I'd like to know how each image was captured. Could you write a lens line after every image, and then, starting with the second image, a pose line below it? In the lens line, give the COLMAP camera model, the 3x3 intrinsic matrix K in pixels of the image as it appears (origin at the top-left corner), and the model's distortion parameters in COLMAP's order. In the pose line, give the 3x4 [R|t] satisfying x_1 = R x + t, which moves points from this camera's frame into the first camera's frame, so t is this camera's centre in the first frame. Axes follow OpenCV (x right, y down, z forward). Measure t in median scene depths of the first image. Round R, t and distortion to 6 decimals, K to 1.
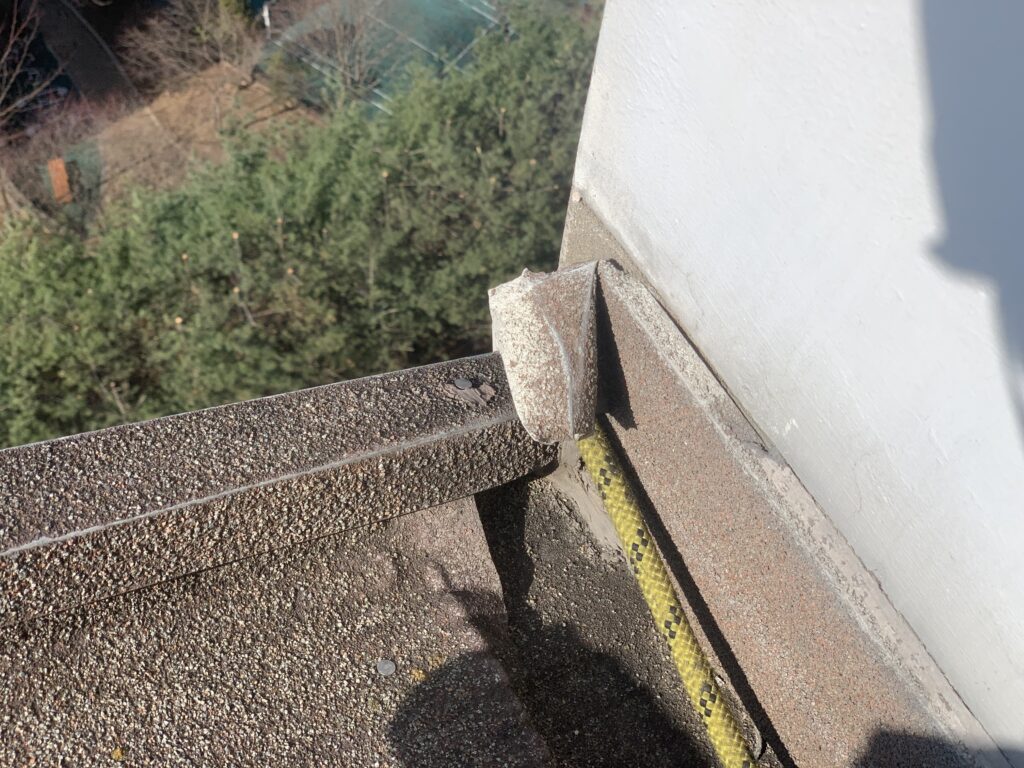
lens RADIAL K [[1541.5, 0, 512.0], [0, 1541.5, 384.0], [0, 0, 1]] dist [0.051475, -0.197396]
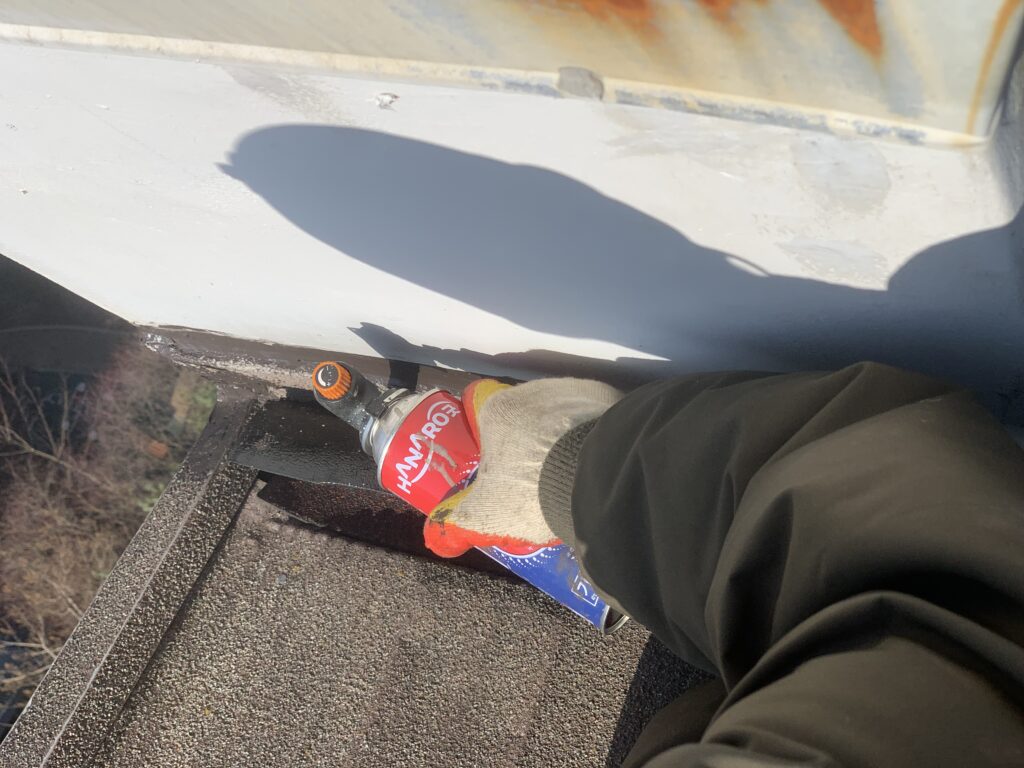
lens RADIAL K [[1541.5, 0, 512.0], [0, 1541.5, 384.0], [0, 0, 1]] dist [0.051475, -0.197396]
pose [[0.641095, -0.759904, -0.107440, 0.508688], [0.765886, 0.642444, 0.026154, 0.208295], [0.049150, -0.099053, 0.993868, -0.878278]]
